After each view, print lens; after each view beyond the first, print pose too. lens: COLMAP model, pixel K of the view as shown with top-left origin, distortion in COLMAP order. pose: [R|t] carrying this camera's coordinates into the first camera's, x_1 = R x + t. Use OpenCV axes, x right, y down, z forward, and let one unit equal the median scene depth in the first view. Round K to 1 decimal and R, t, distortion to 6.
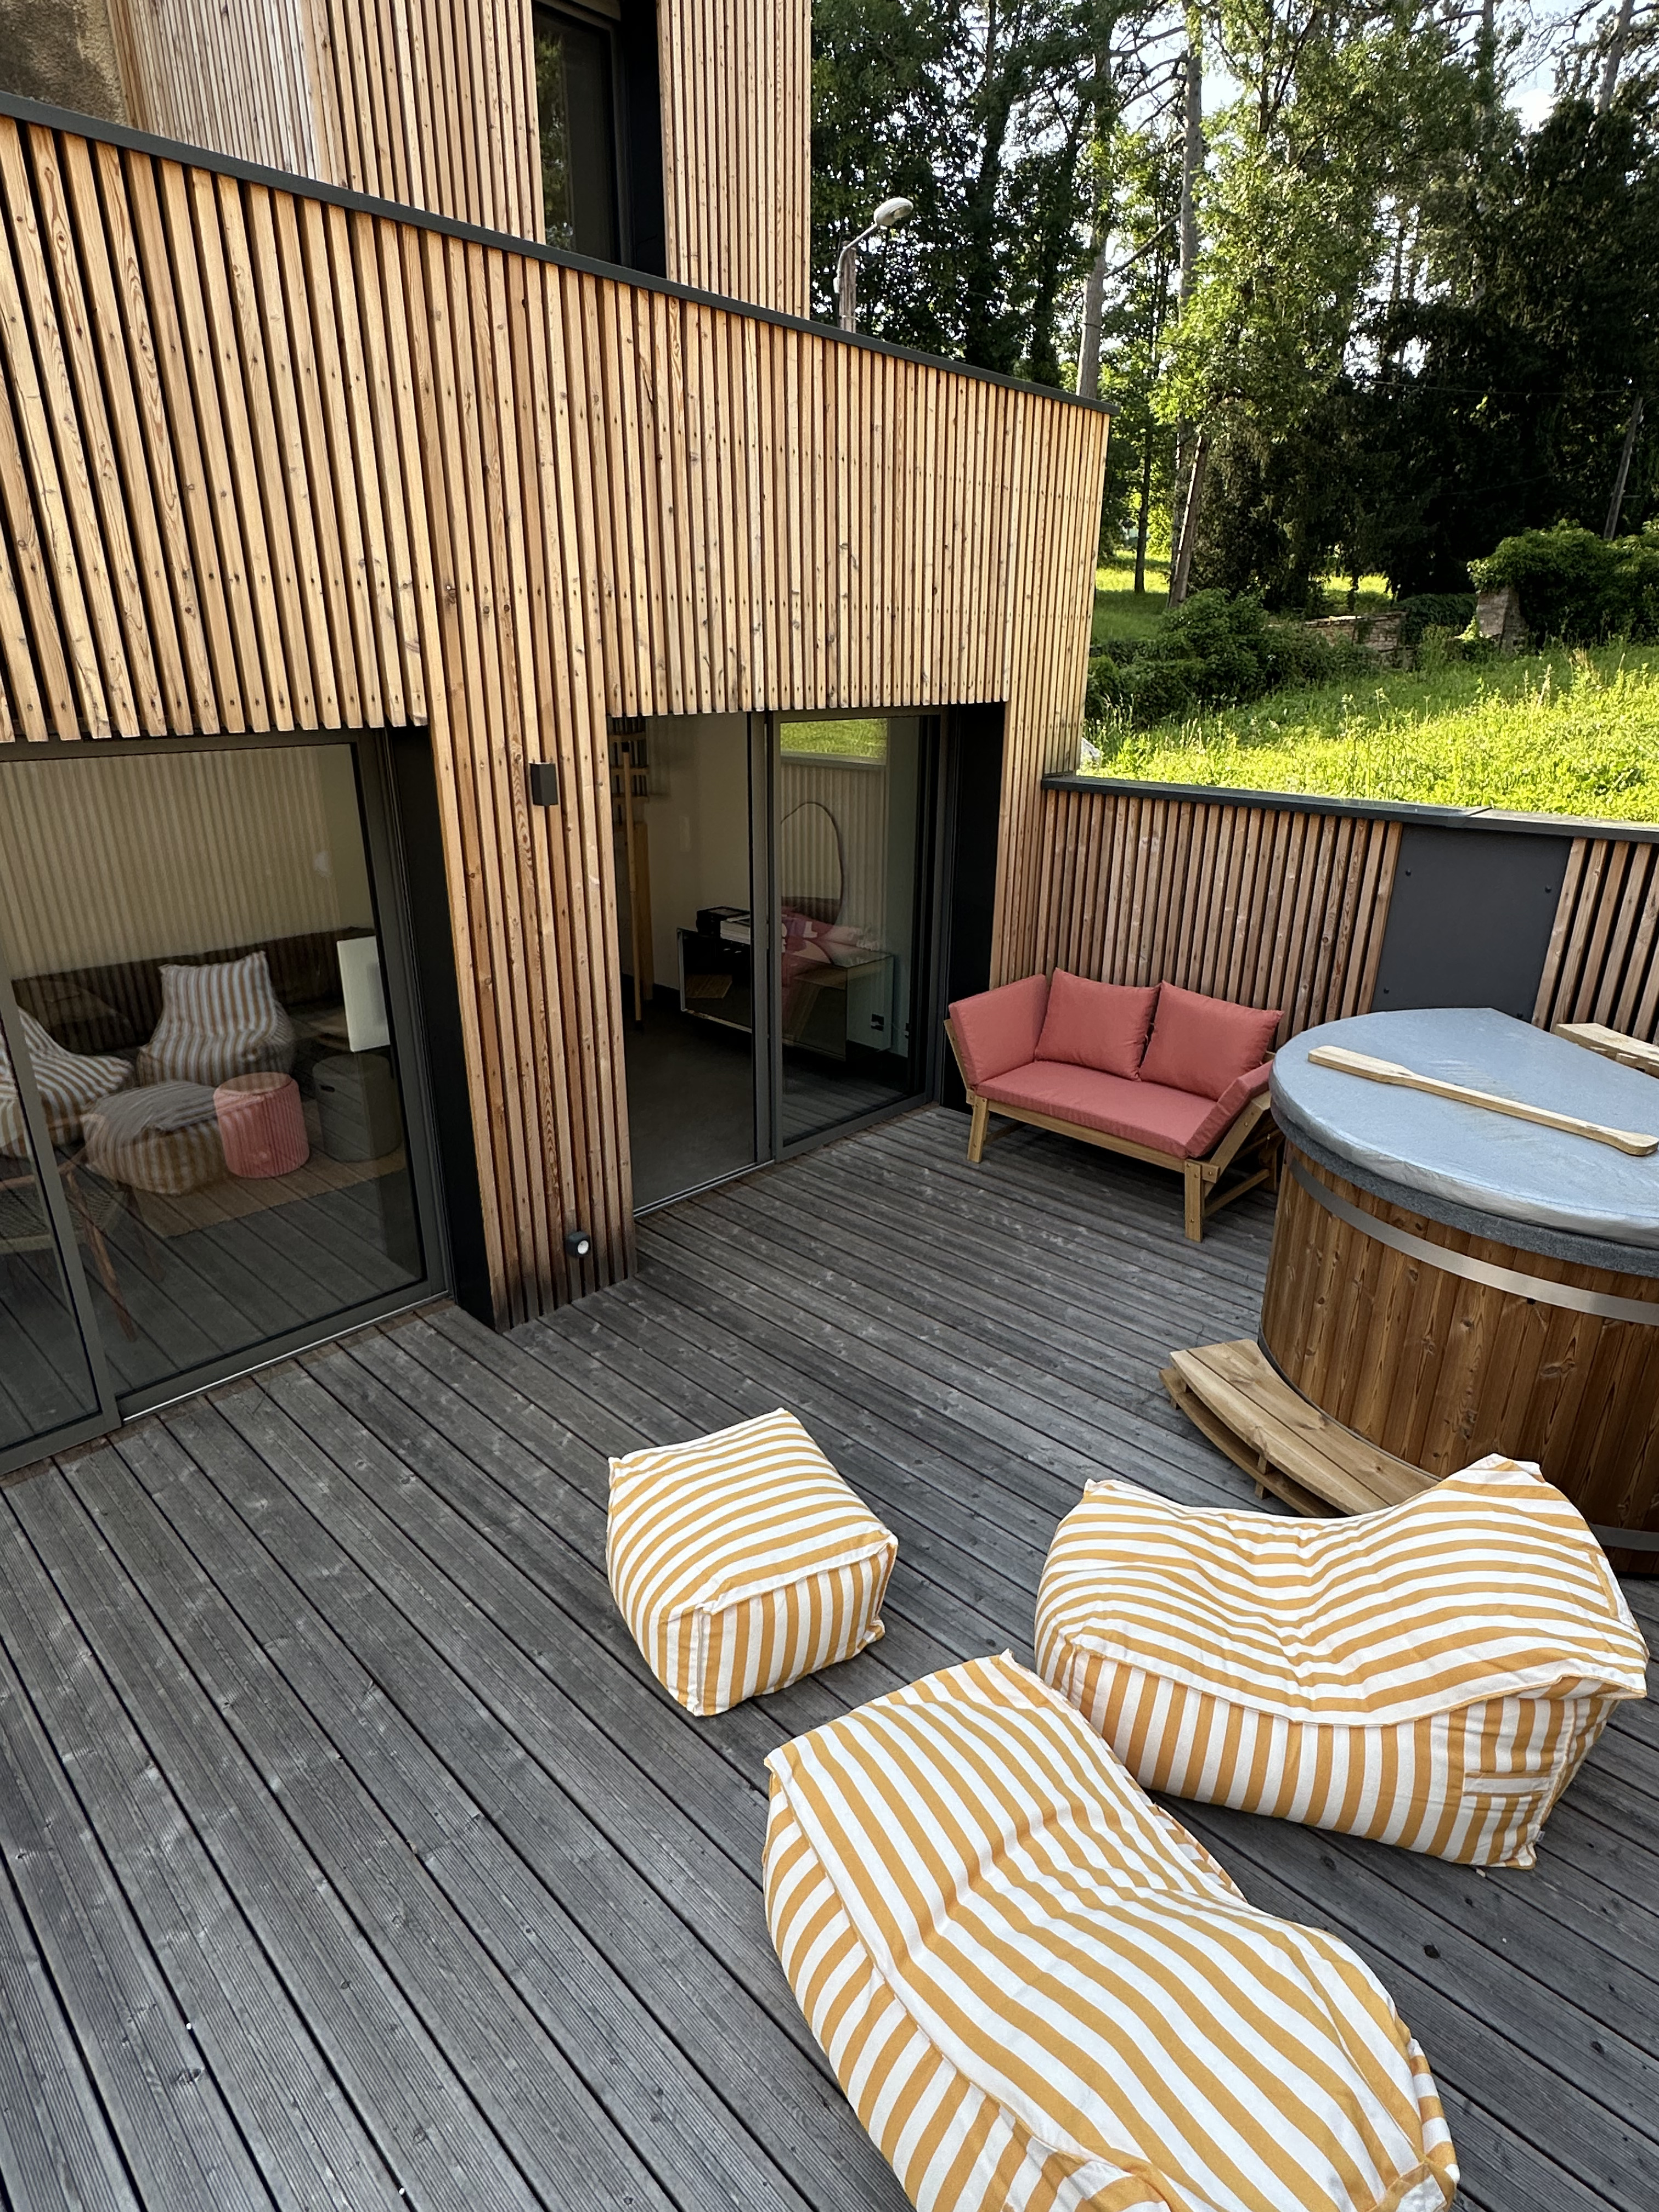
lens RADIAL K [[1173.3, 0, 829.5], [0, 1173.3, 1106.0], [0, 0, 1]] dist [-0.004789, 0.002683]
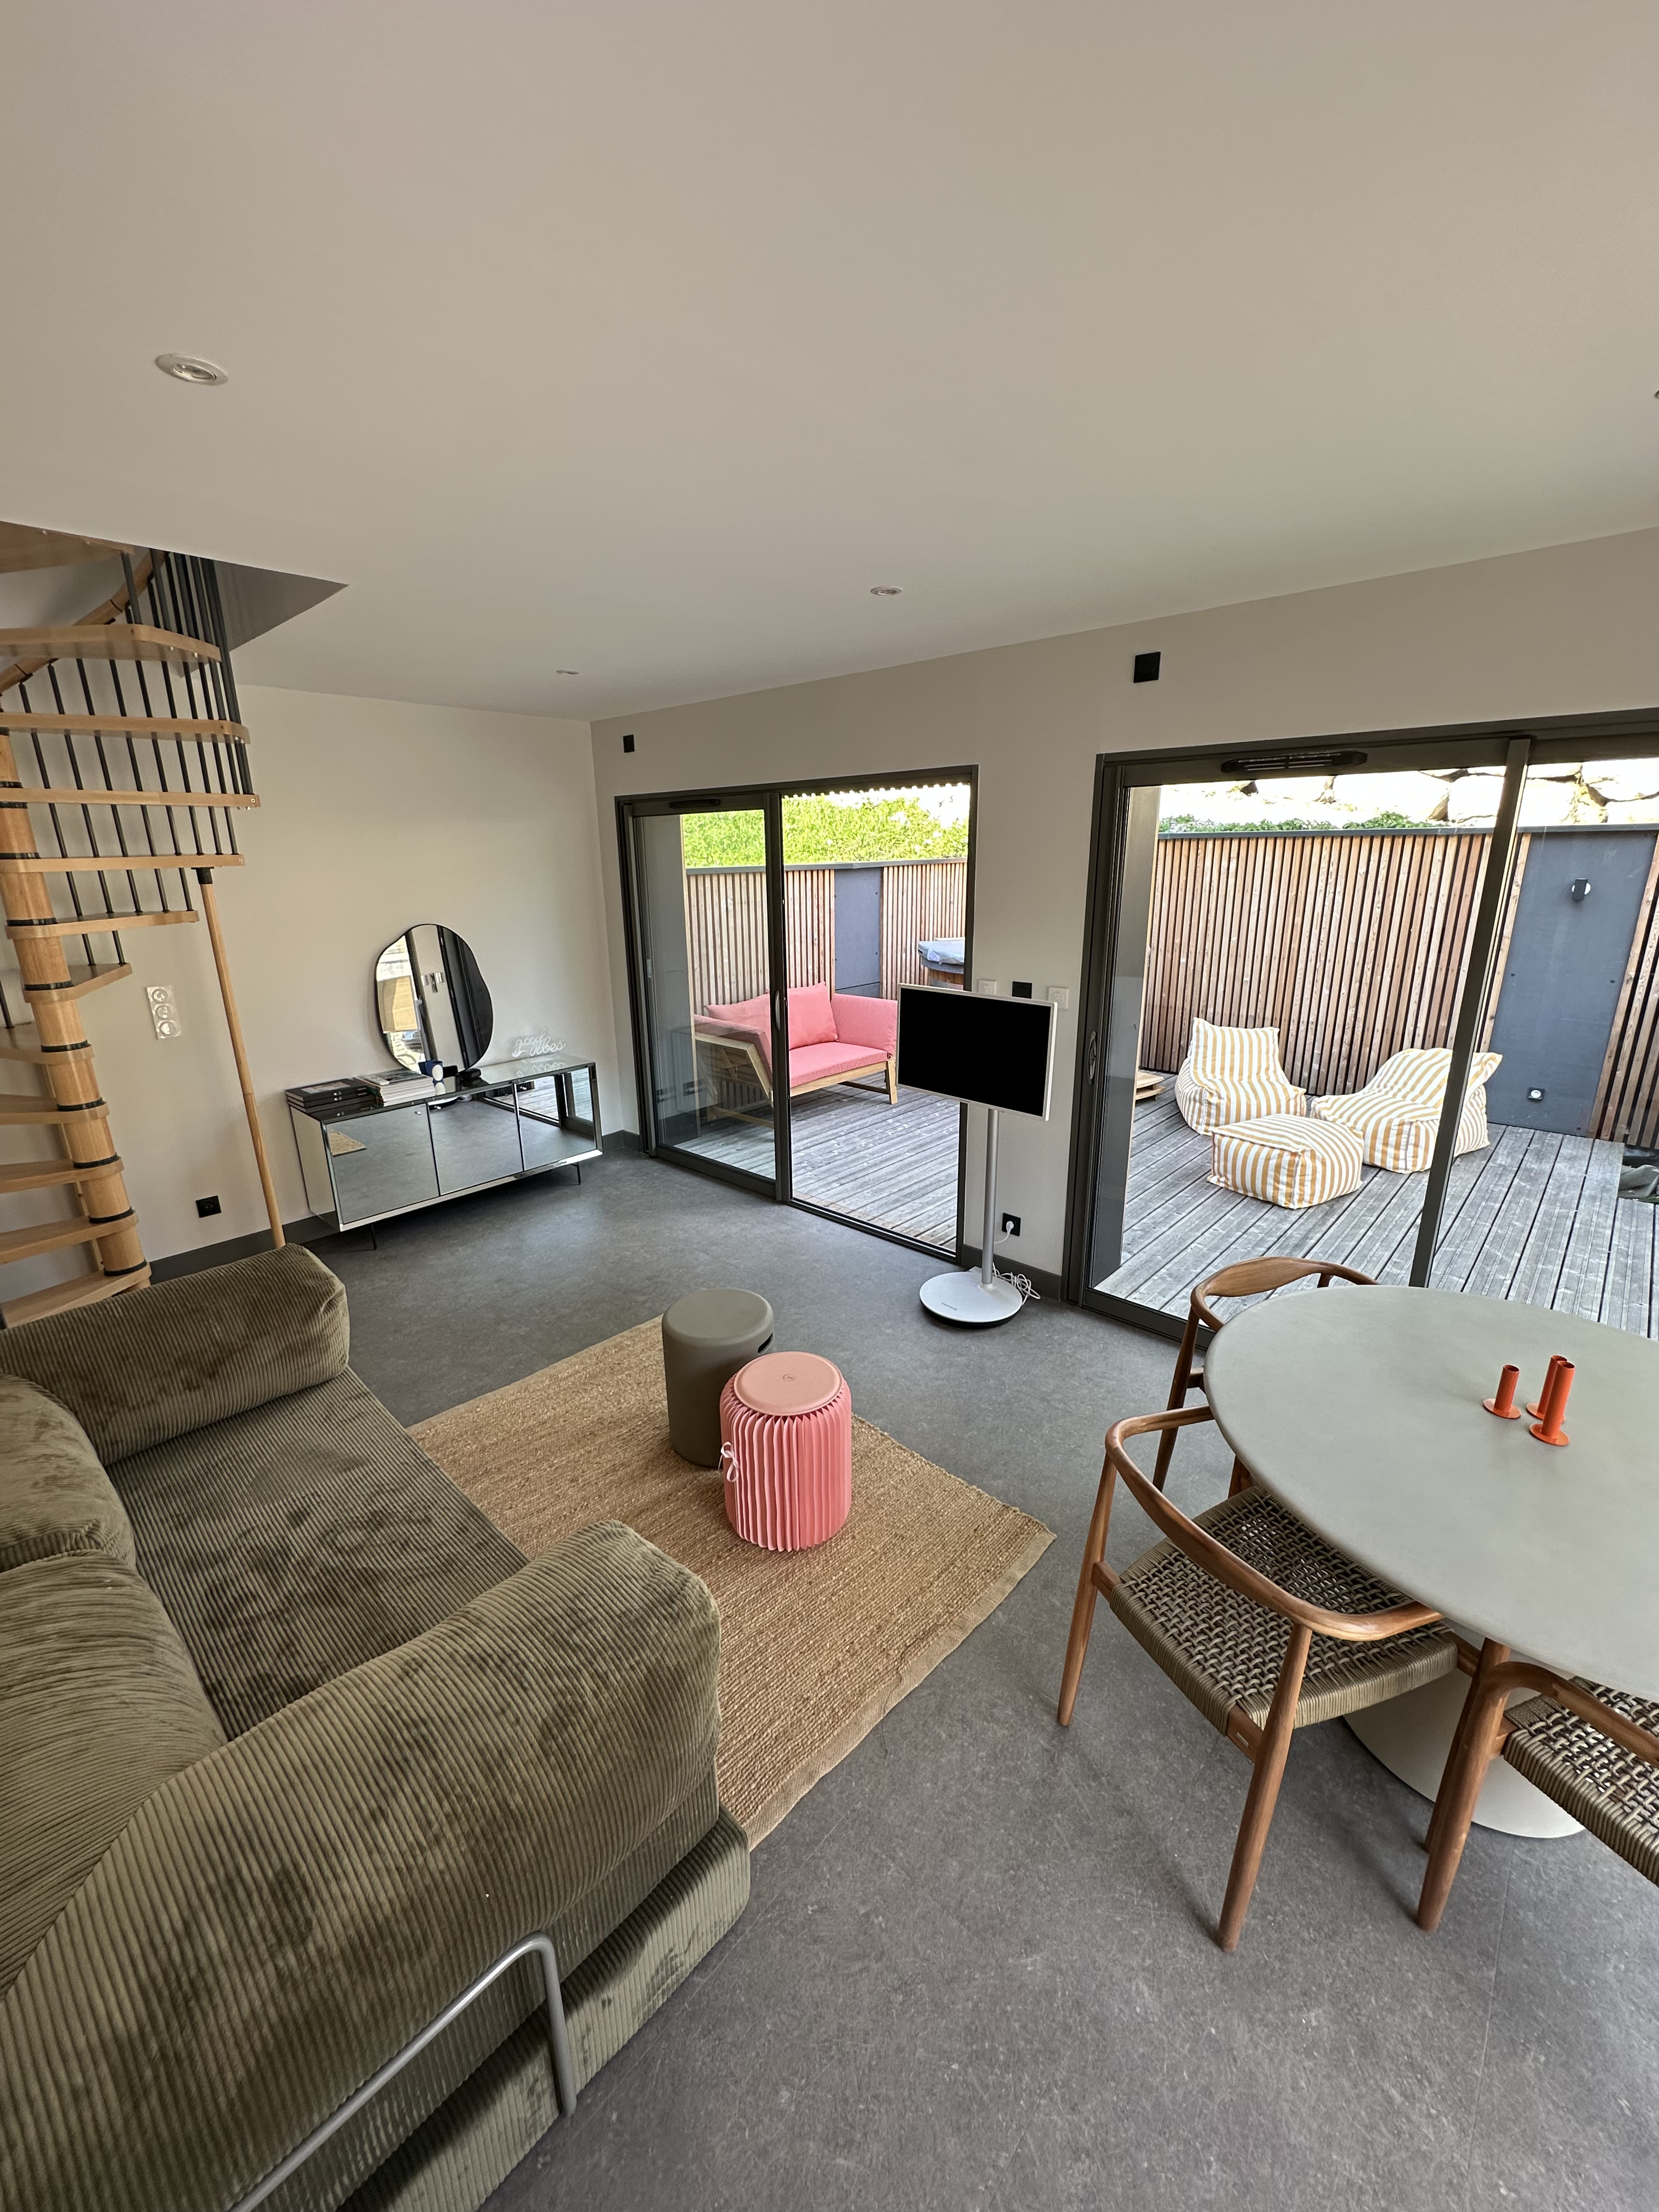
lens RADIAL K [[888.6, 0, 830.9], [0, 888.6, 1104.5], [0, 0, 1]] dist [-0.002731, 0.000274]
pose [[-0.021838, -0.282688, 0.958963, -1.286071], [0.374307, 0.887117, 0.270032, -0.374237], [-0.927048, 0.364844, 0.086439, 1.293483]]
